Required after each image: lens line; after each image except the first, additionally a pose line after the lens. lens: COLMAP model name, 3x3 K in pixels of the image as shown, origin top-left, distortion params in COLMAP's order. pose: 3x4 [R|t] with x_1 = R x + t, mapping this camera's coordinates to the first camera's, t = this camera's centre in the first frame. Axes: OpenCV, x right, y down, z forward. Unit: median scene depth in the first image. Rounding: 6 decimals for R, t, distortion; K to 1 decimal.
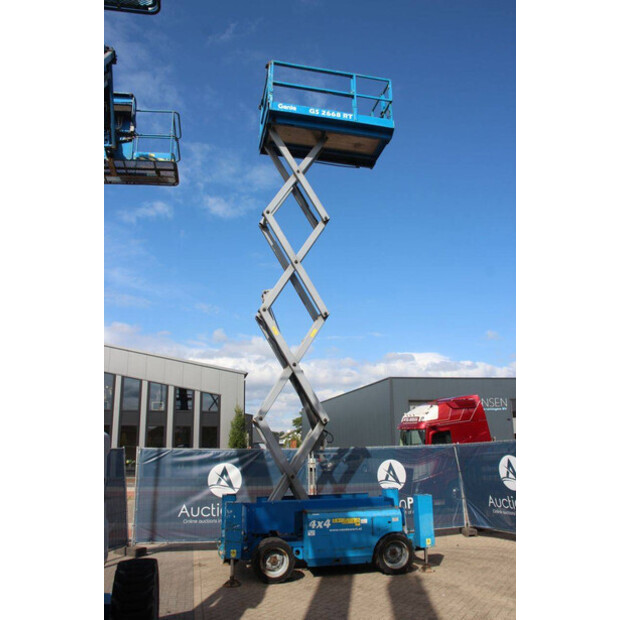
lens RADIAL K [[514.6, 0, 307.0], [0, 514.6, 306.1], [0, 0, 1]] dist [-0.153232, 0.126796]
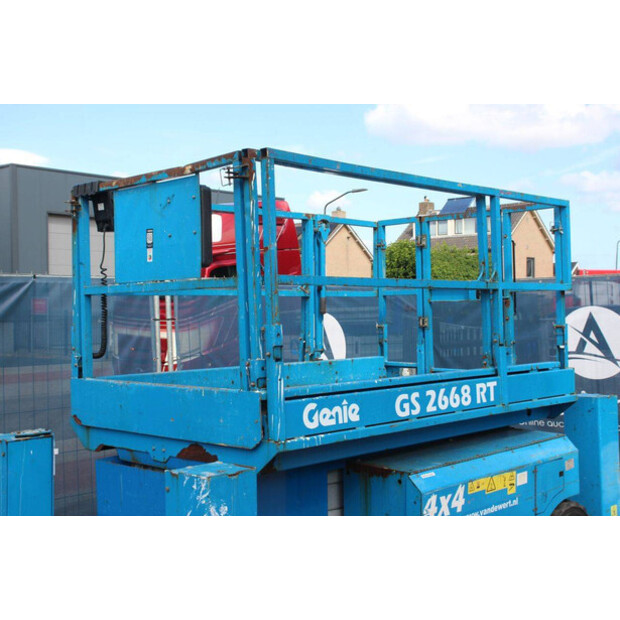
lens RADIAL K [[837.0, 0, 312.4], [0, 837.0, 315.1], [0, 0, 1]] dist [0.060139, 0.000000]
pose [[0.822835, 0.001289, 0.568278, -0.263299], [-0.159271, 0.960442, 0.228437, 0.169783], [-0.545504, -0.278476, 0.790491, 0.522048]]
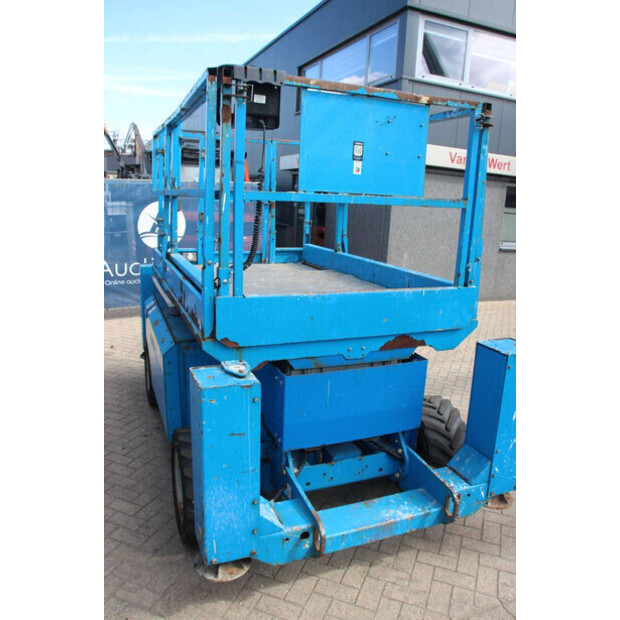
lens RADIAL K [[505.0, 0, 311.3], [0, 505.0, 308.6], [0, 0, 1]] dist [-0.112165, 0.012196]
pose [[-0.197455, -0.203192, 0.959023, -0.343088], [-0.312439, 0.940311, 0.134898, 0.284060], [-0.929190, -0.273000, -0.249154, 0.948260]]
